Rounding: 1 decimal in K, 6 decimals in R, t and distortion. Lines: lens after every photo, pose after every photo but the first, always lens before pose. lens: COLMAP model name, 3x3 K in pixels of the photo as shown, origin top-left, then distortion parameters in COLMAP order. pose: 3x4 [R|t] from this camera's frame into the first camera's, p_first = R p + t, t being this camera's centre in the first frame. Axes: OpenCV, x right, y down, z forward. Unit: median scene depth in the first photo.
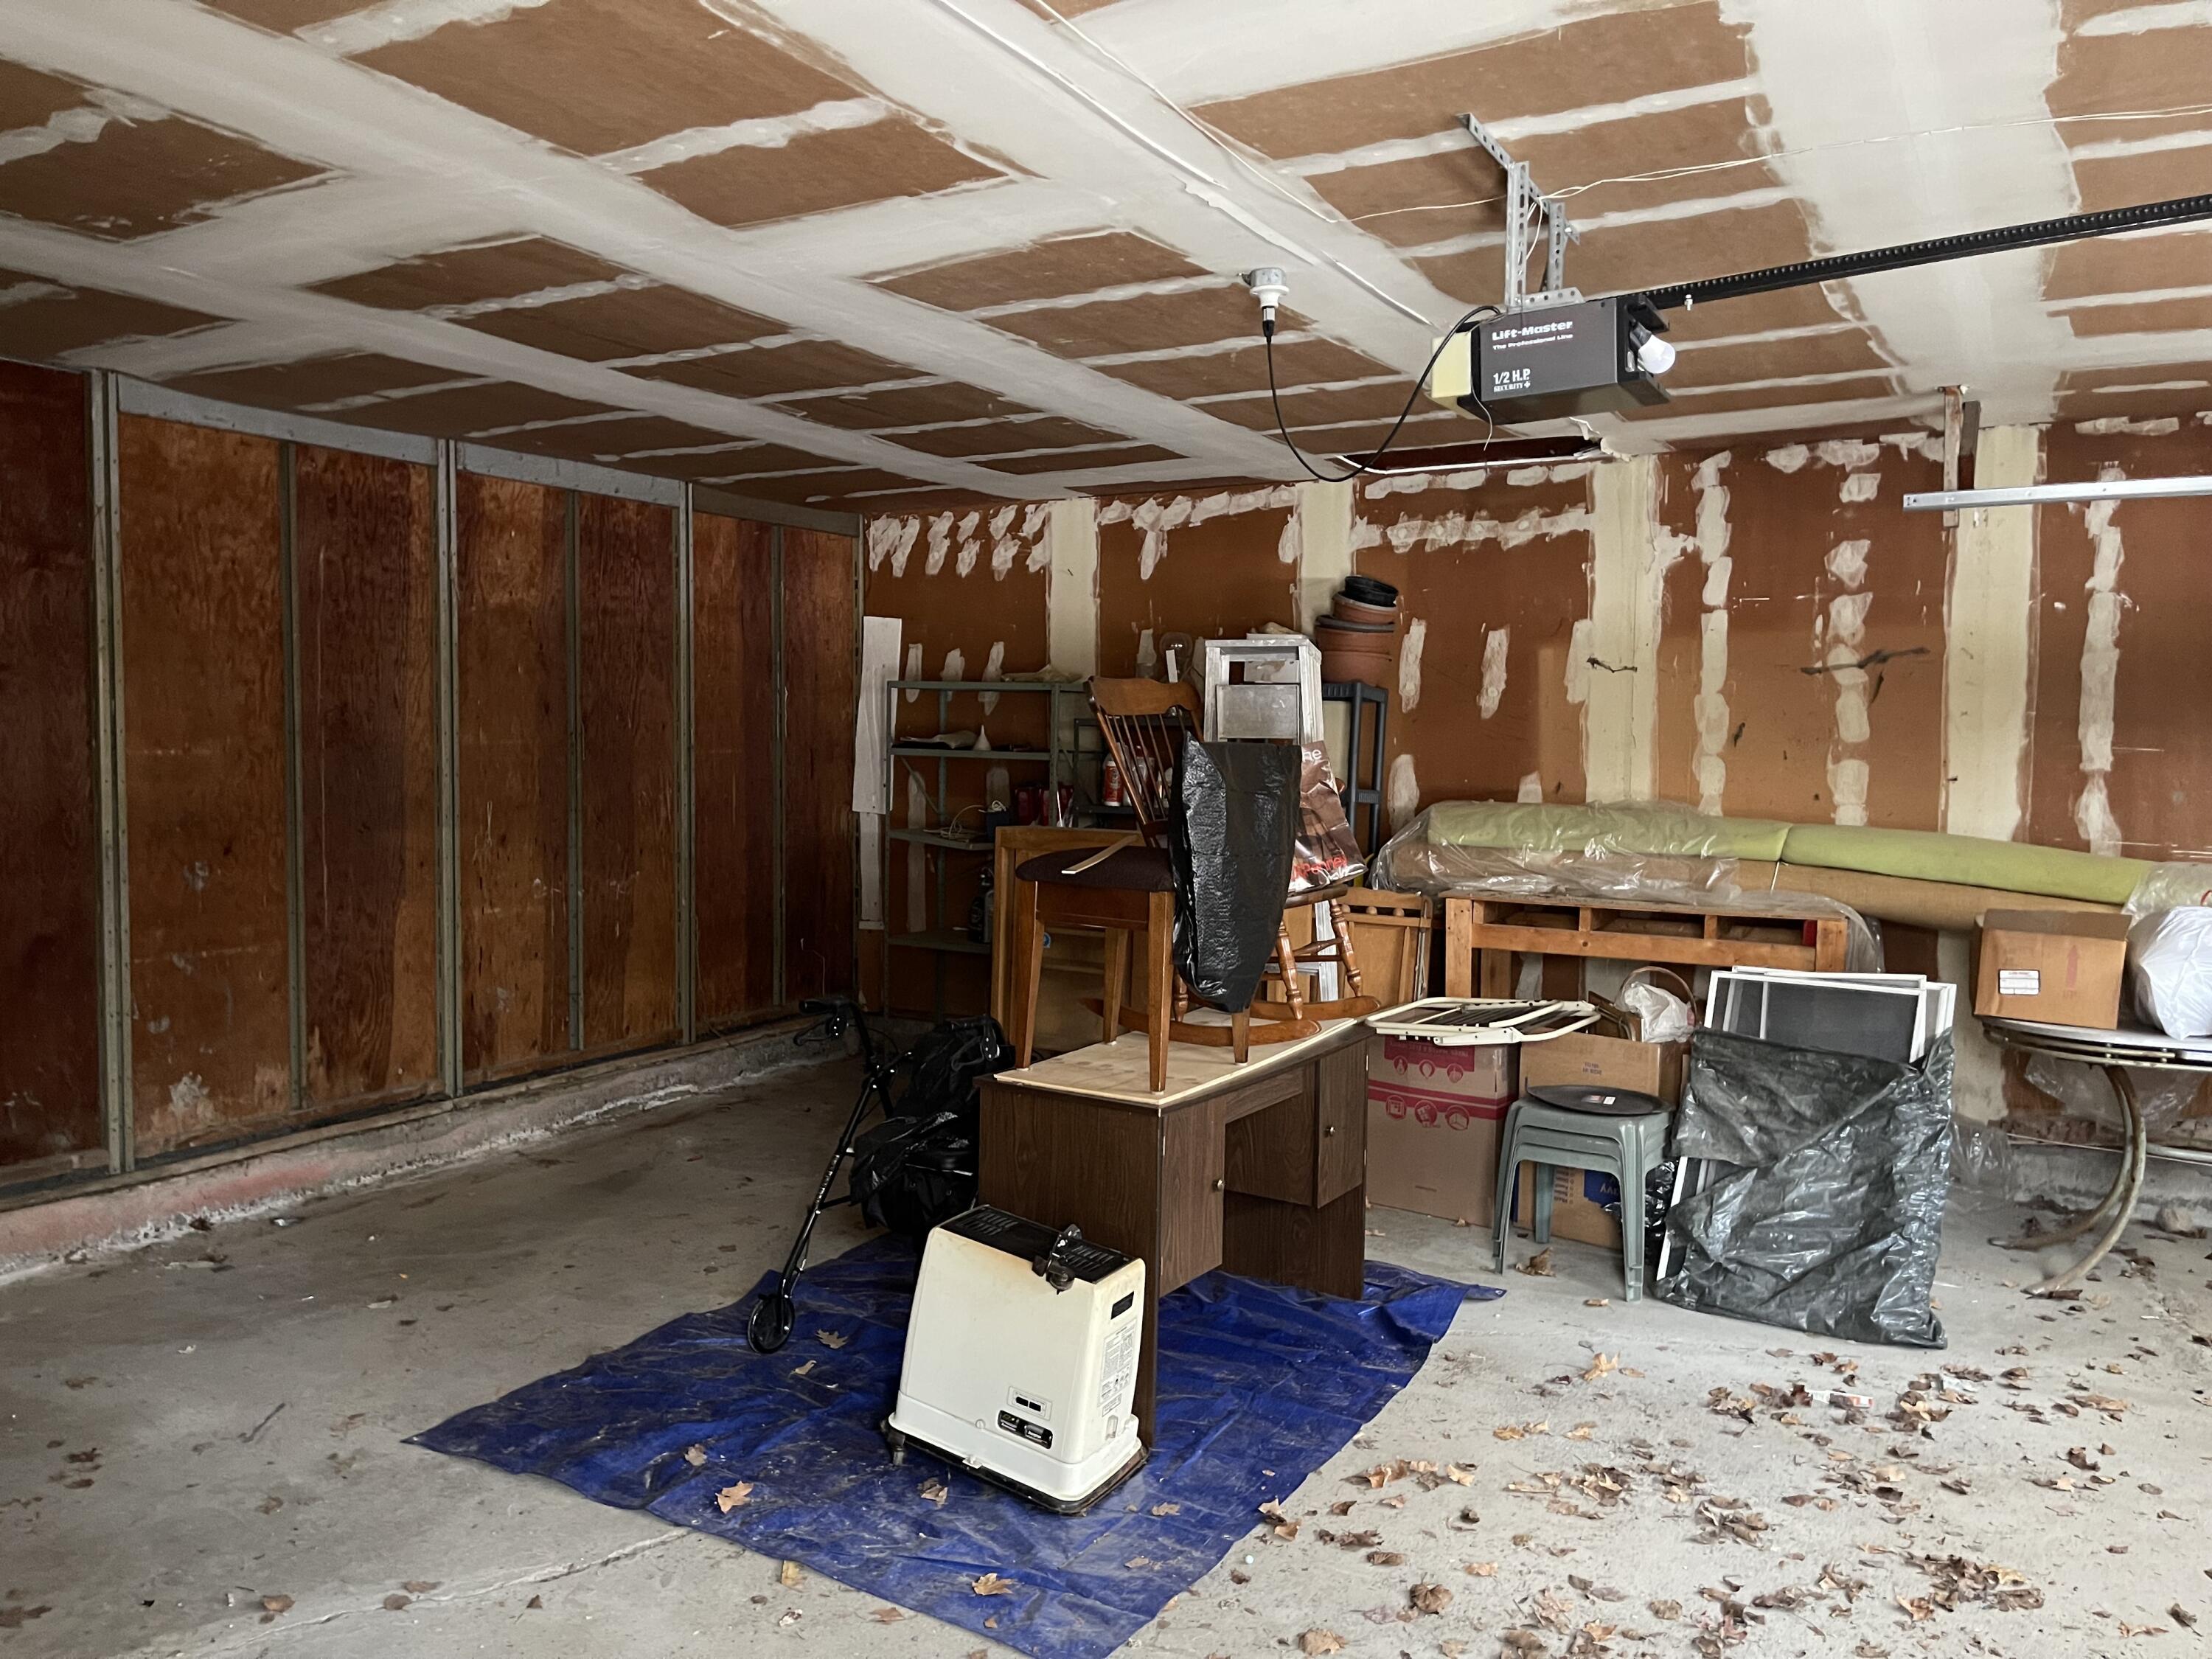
lens RADIAL K [[1666.4, 0, 1110.6], [0, 1666.4, 819.8], [0, 0, 1]] dist [0.051351, -0.036633]
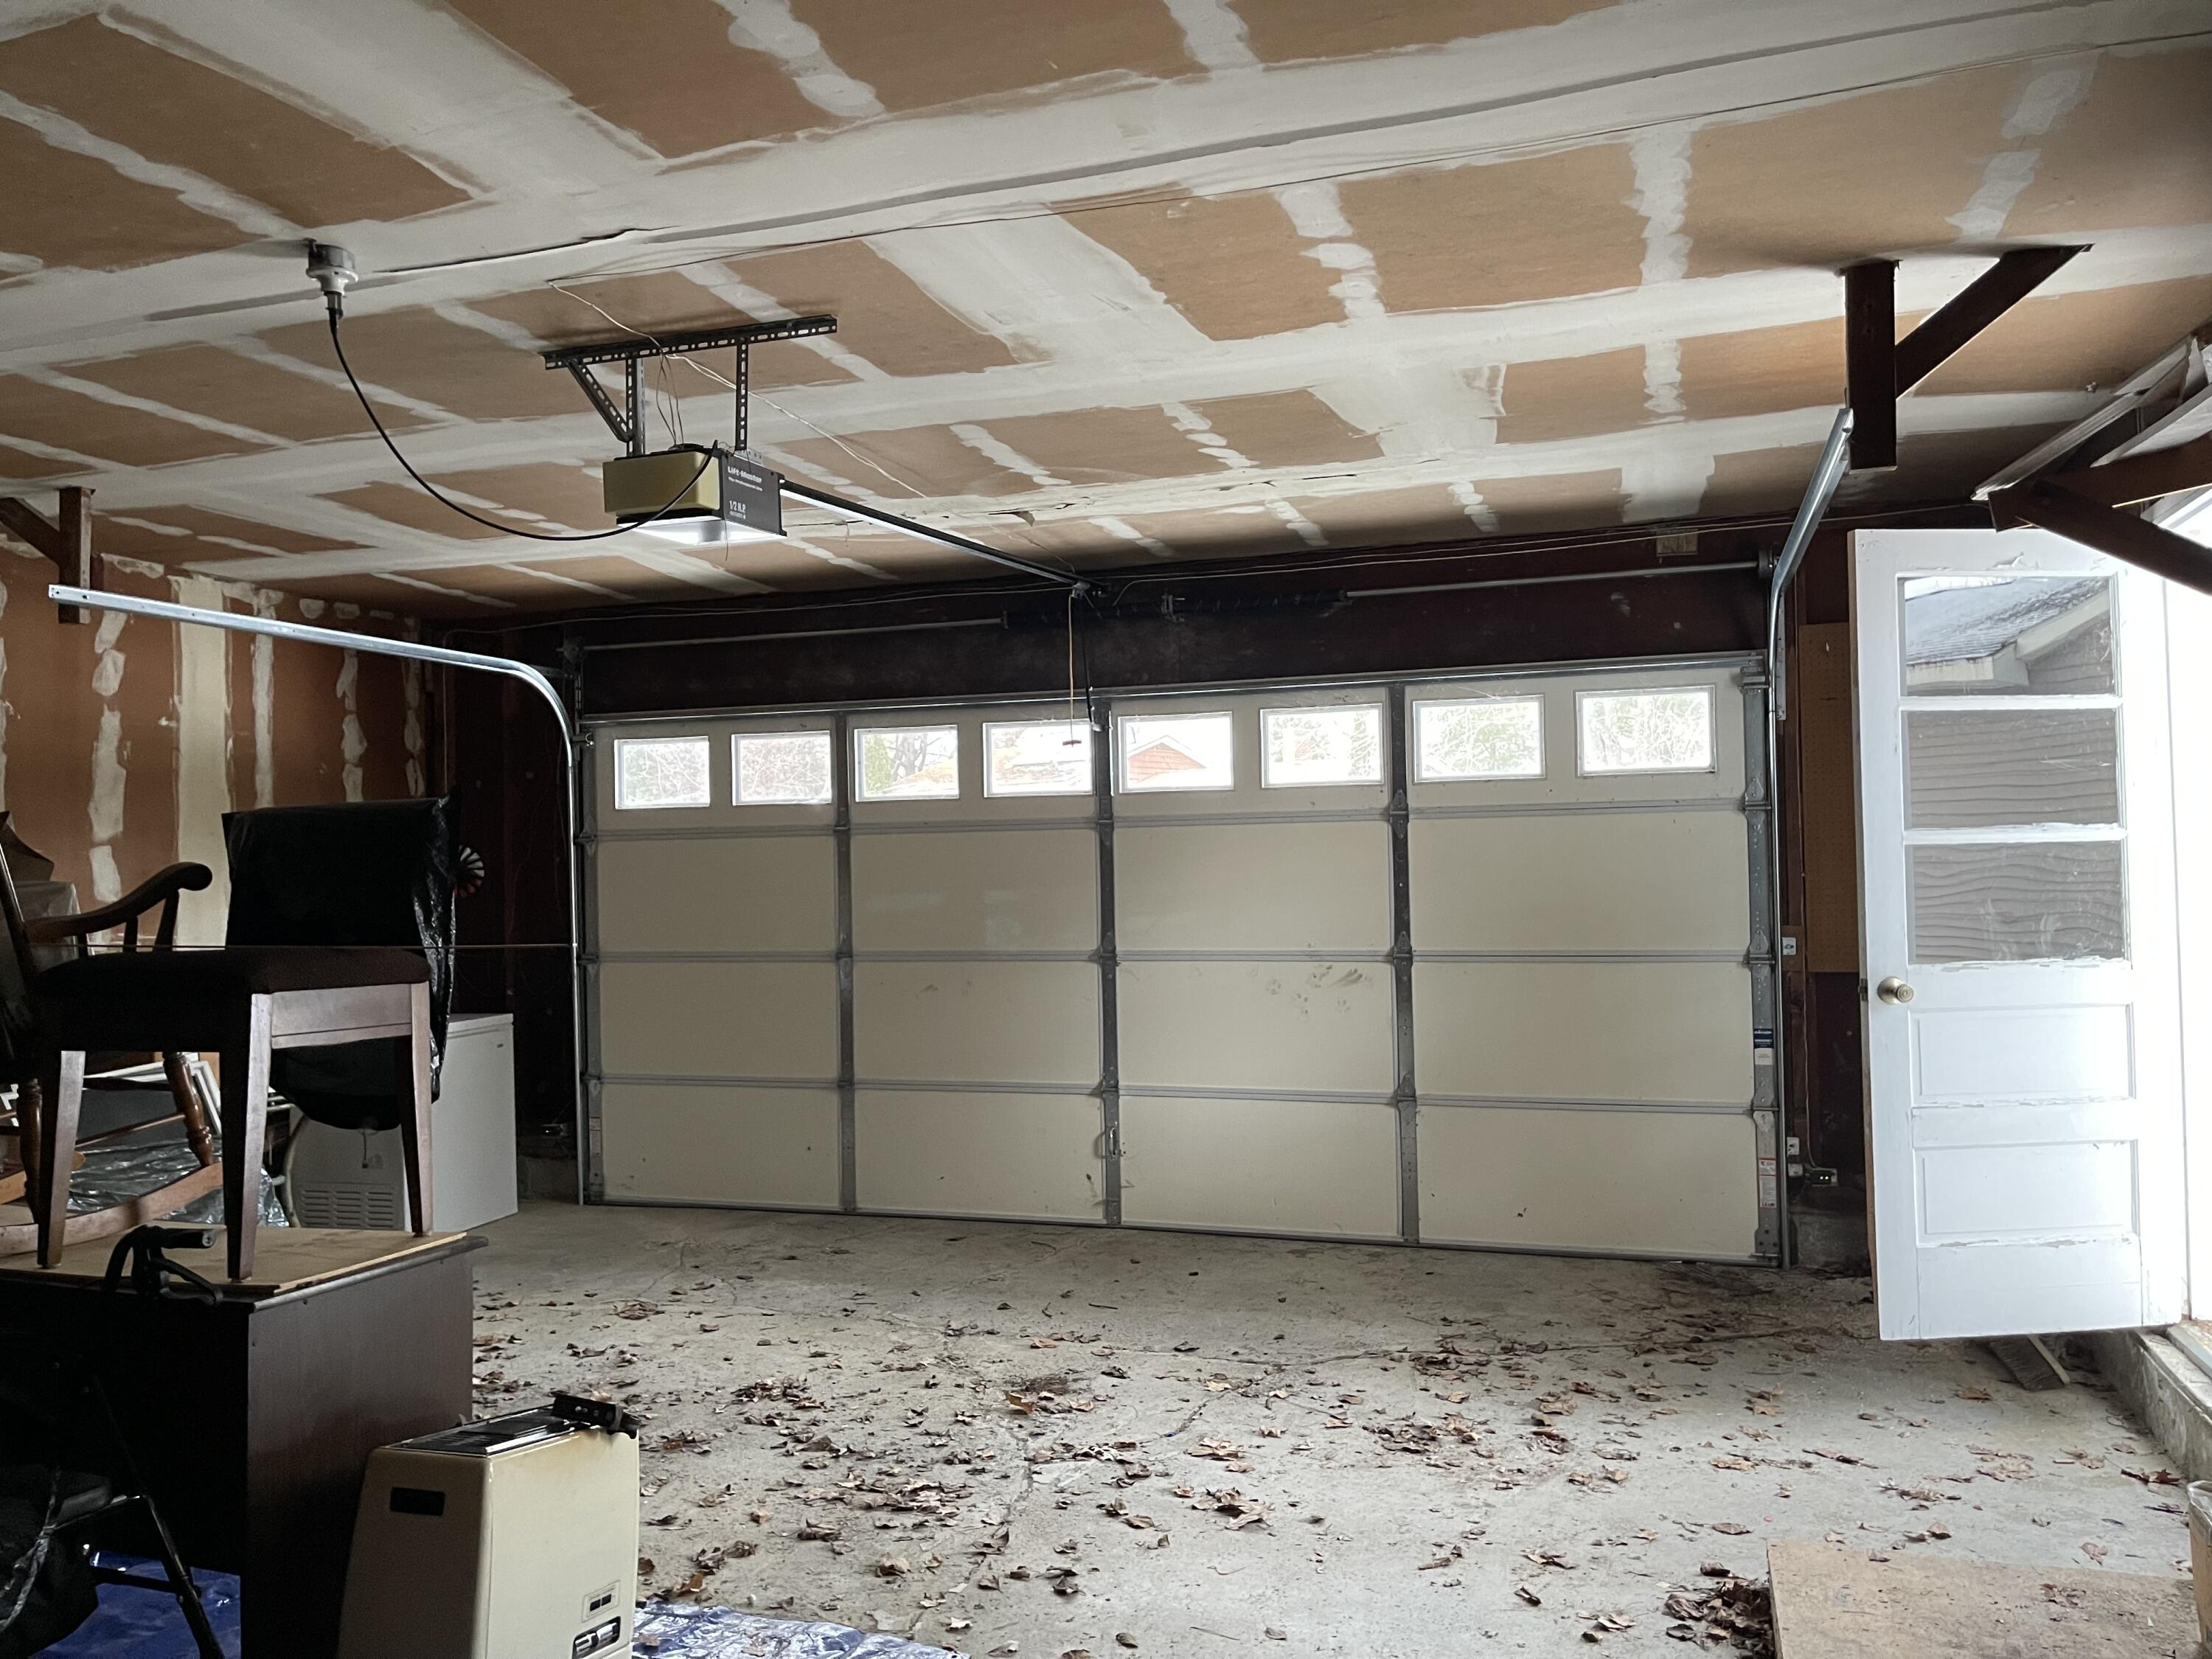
lens RADIAL K [[1666.4, 0, 1112.9], [0, 1666.4, 839.8], [0, 0, 1]] dist [0.051351, -0.036633]
pose [[-0.193243, 0.010888, 0.981091, -0.960558], [0.069298, 0.997593, 0.002579, -0.007441], [-0.978701, 0.068486, -0.193532, 0.941654]]
